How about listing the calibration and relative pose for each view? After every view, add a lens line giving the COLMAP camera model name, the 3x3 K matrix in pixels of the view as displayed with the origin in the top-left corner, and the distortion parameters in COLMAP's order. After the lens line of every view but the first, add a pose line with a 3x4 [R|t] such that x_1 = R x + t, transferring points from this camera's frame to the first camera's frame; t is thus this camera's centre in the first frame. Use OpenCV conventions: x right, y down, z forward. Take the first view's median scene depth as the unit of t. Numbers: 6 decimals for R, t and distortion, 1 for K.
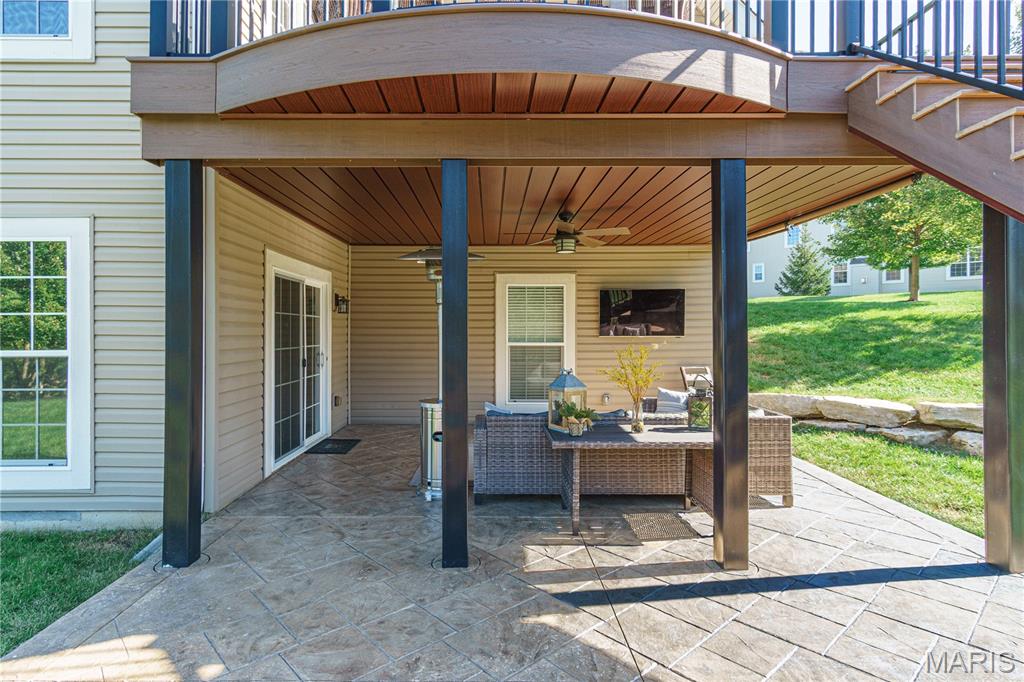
lens RADIAL K [[539.9, 0, 505.6], [0, 539.9, 334.1], [0, 0, 1]] dist [0.005014, 0.001584]
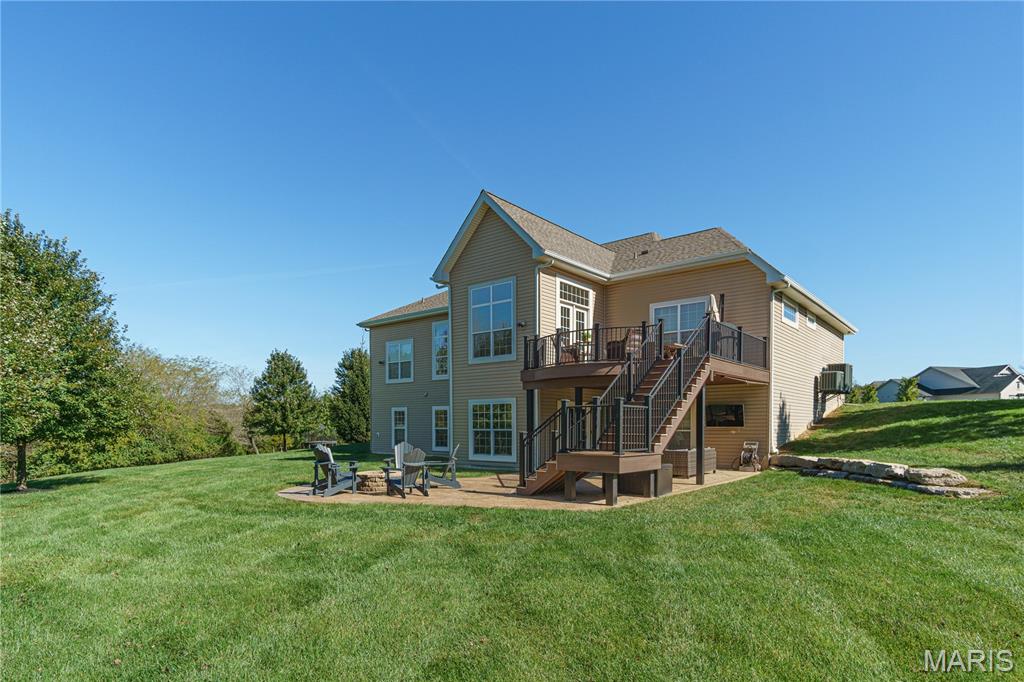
lens RADIAL K [[560.0, 0, 510.7], [0, 560.0, 443.0], [0, 0, 1]] dist [0.001904, 0.000259]
pose [[0.761209, 0.021347, -0.648155, 1.961302], [-0.004482, 0.999607, 0.027658, 0.015061], [0.648491, -0.018149, 0.761006, -2.264123]]
